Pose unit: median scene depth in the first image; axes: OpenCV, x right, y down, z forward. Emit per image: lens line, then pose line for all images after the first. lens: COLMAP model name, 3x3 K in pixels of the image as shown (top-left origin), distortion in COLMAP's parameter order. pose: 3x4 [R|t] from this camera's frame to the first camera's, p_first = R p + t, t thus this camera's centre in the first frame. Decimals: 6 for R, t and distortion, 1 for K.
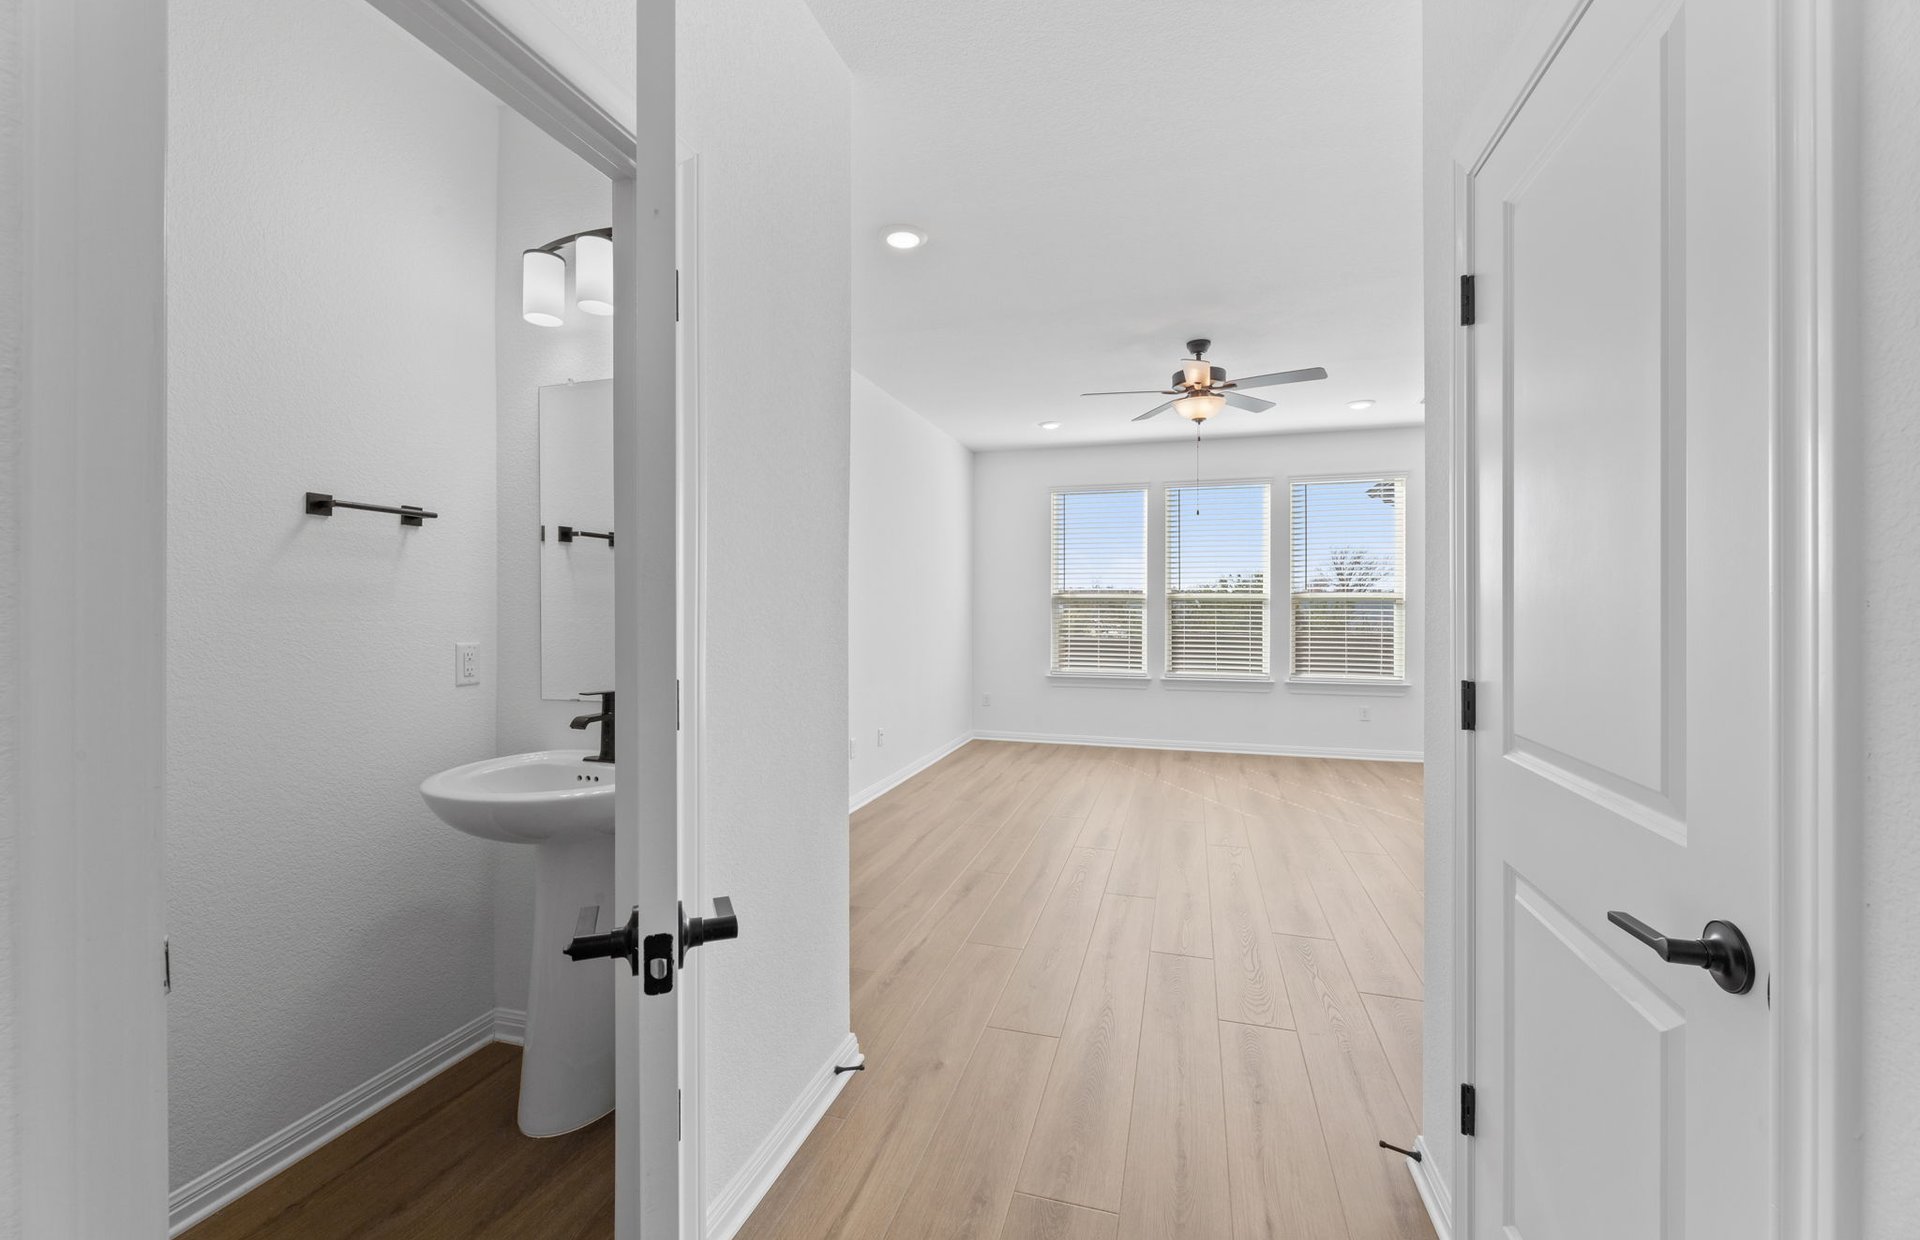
lens RADIAL K [[771.0, 0, 963.5], [0, 771.0, 610.5], [0, 0, 1]] dist [0.000660, -0.000039]
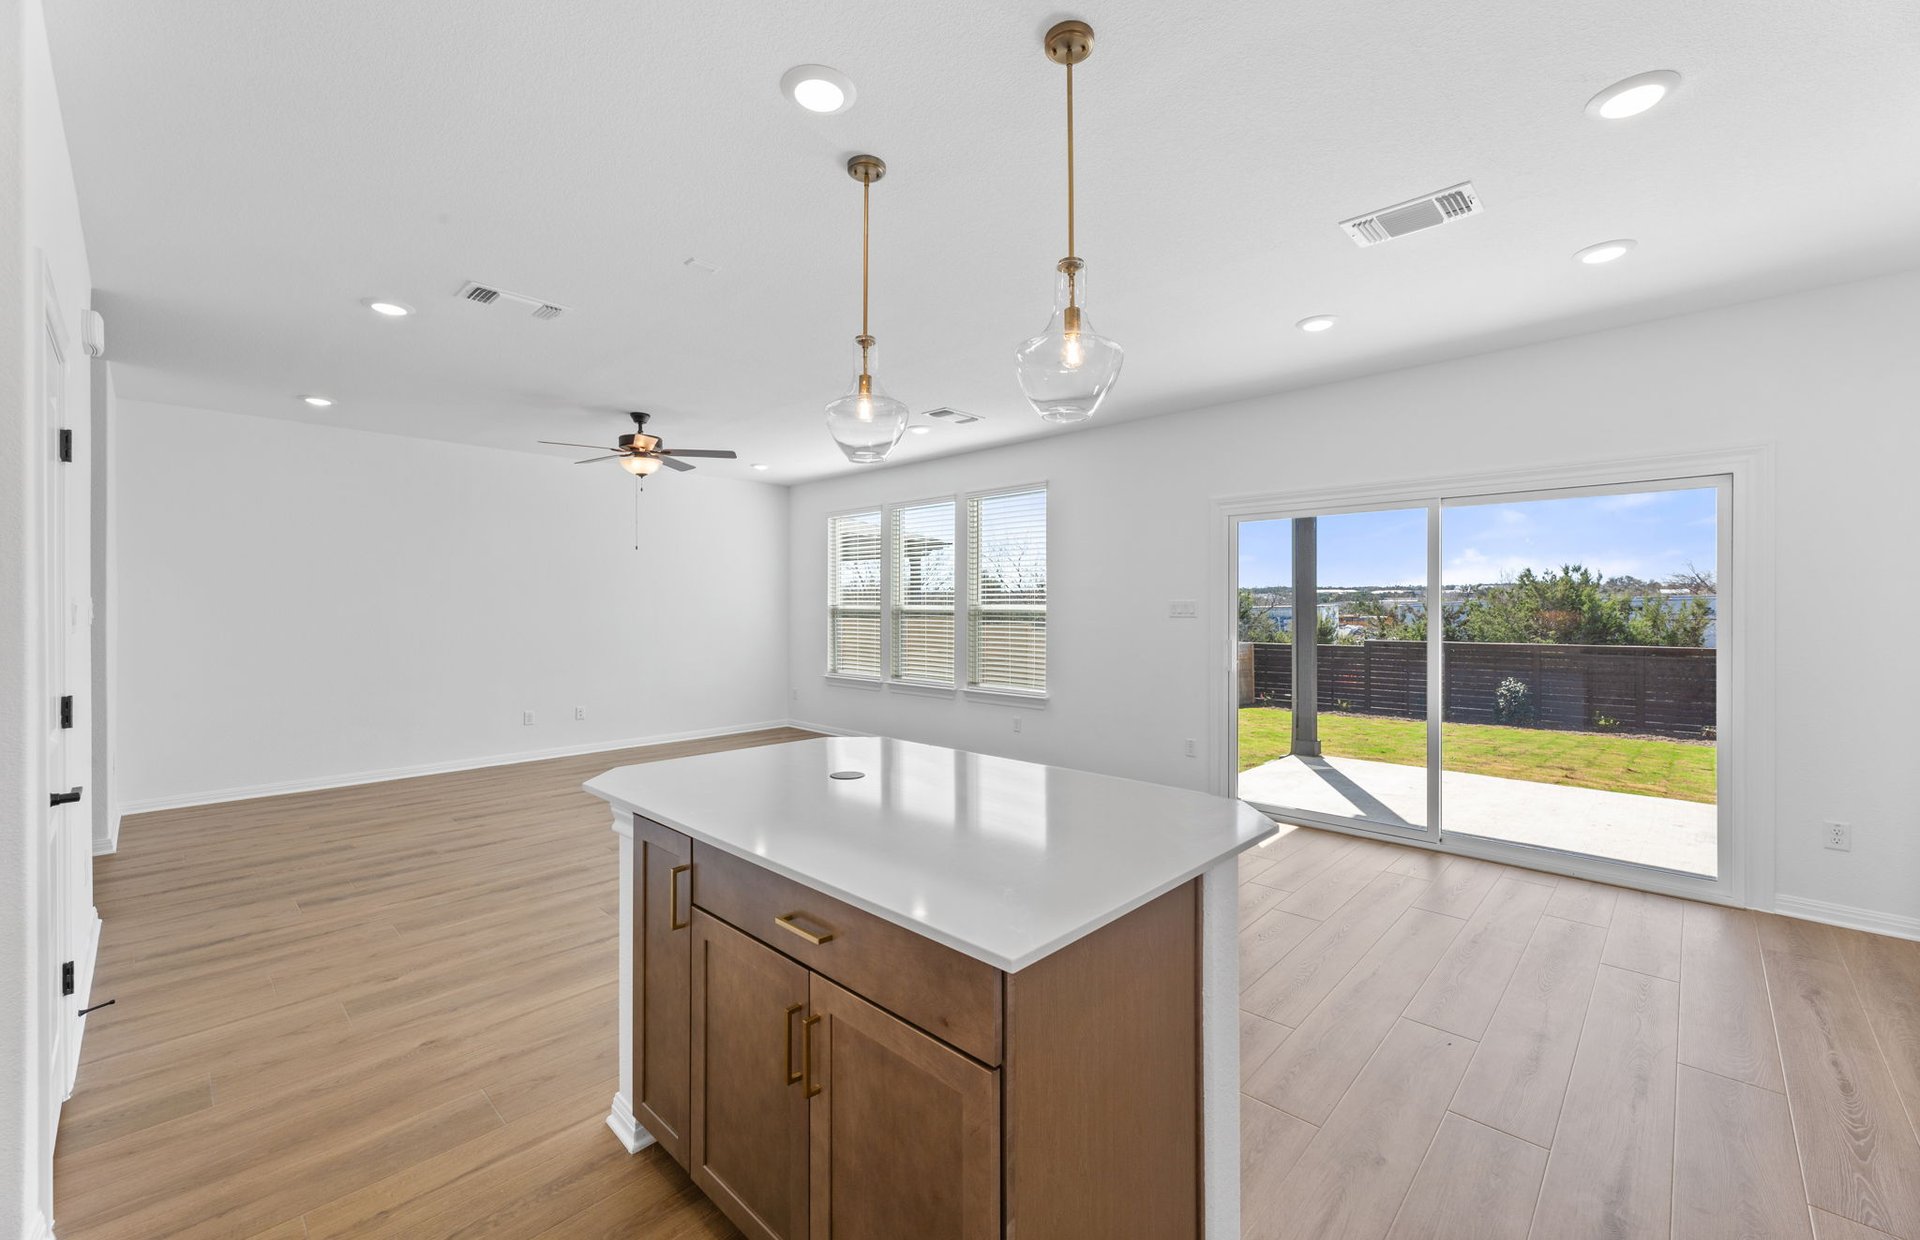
lens RADIAL K [[771.0, 0, 963.5], [0, 771.0, 610.5], [0, 0, 1]] dist [0.000660, -0.000039]
pose [[0.887003, 0.000869, -0.461764, 0.860256], [-0.001109, 0.999999, -0.000247, -0.013943], [0.461763, 0.000731, 0.887003, 0.071128]]
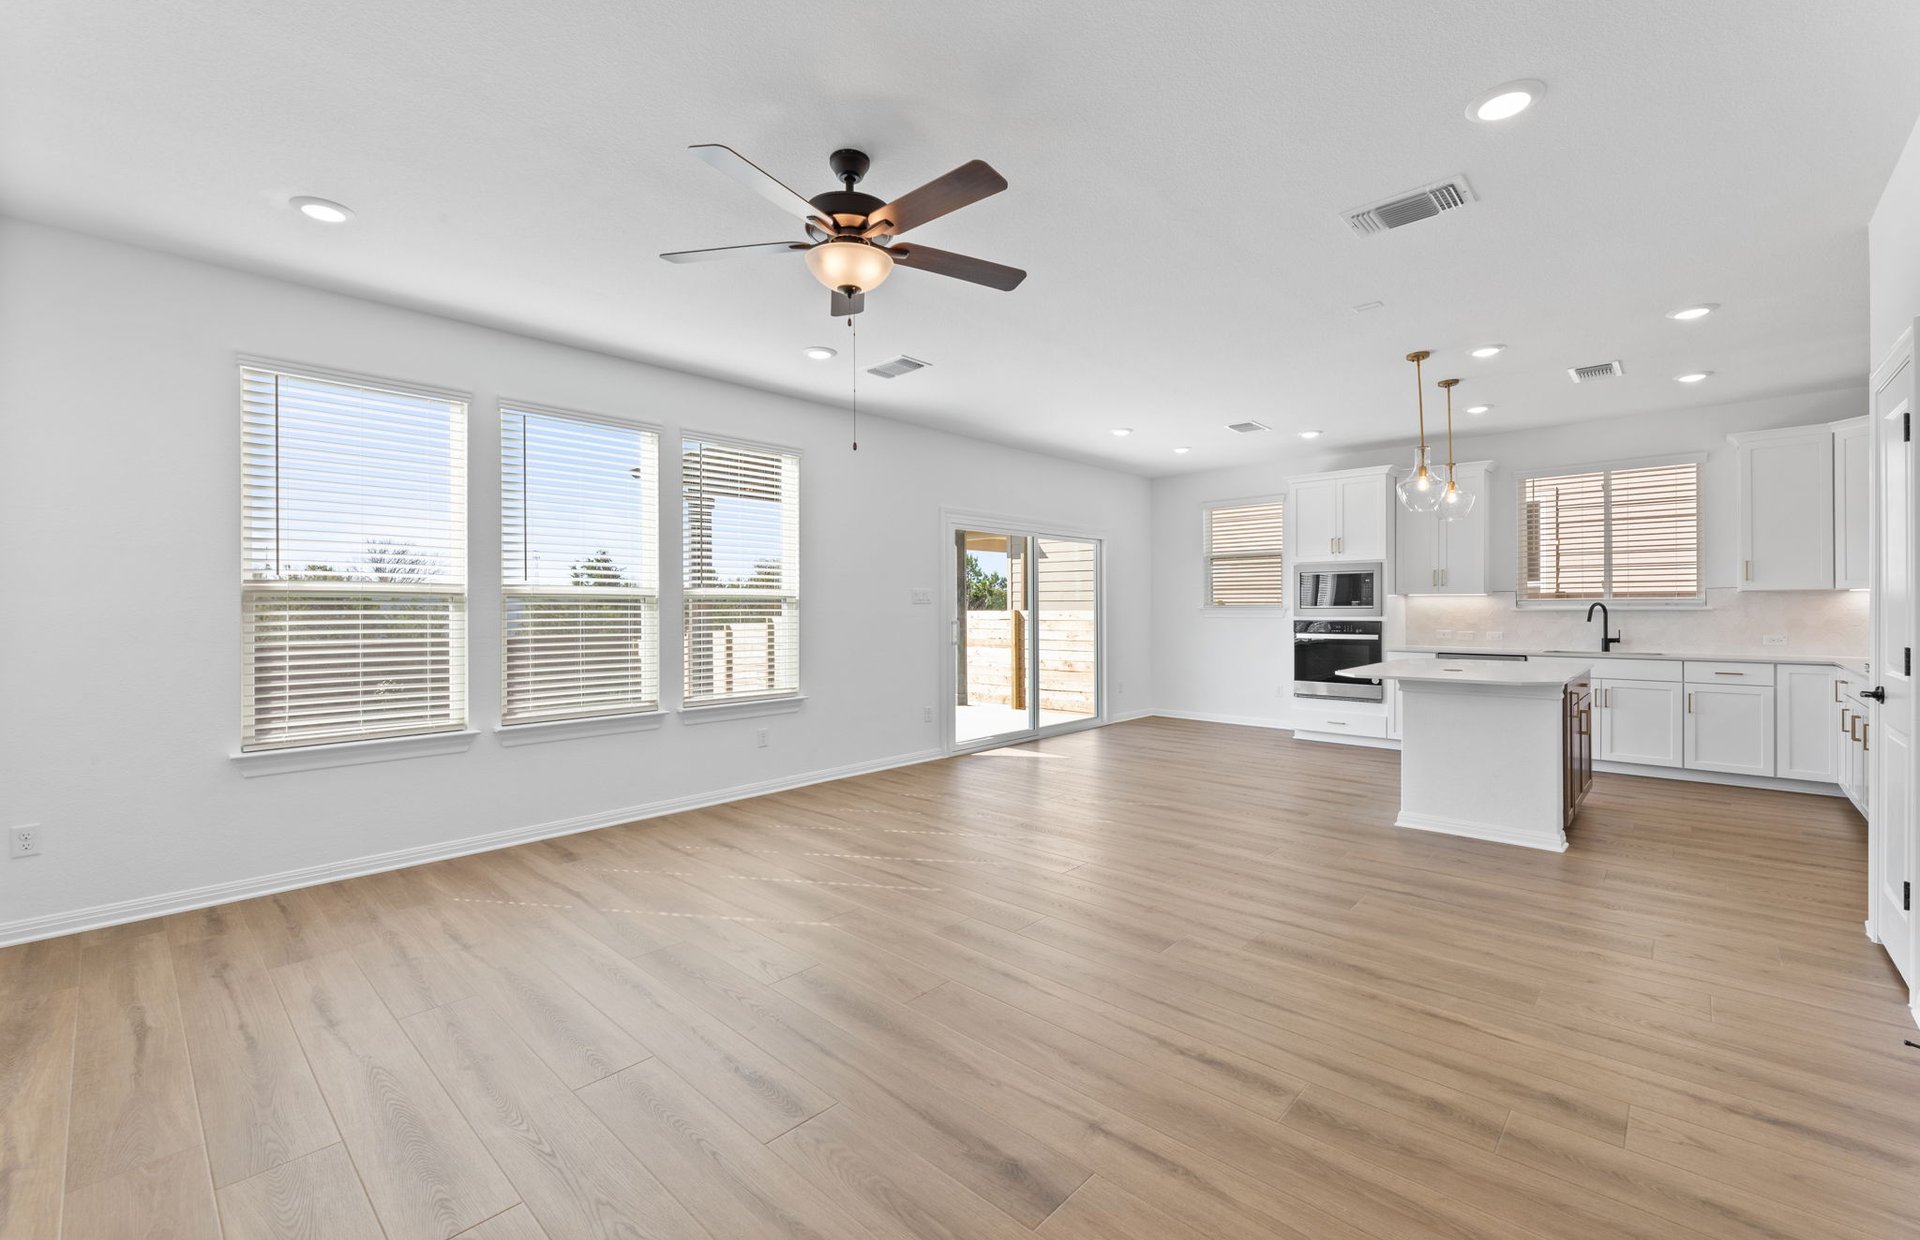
lens RADIAL K [[794.0, 0, 960.0], [0, 794.0, 613.2], [0, 0, 1]] dist [-0.000115, 0.000186]
pose [[0.448477, -0.009471, 0.893744, -0.126578], [0.006485, 0.999952, 0.007342, -0.002804], [-0.893771, 0.002504, 0.448517, 0.407357]]
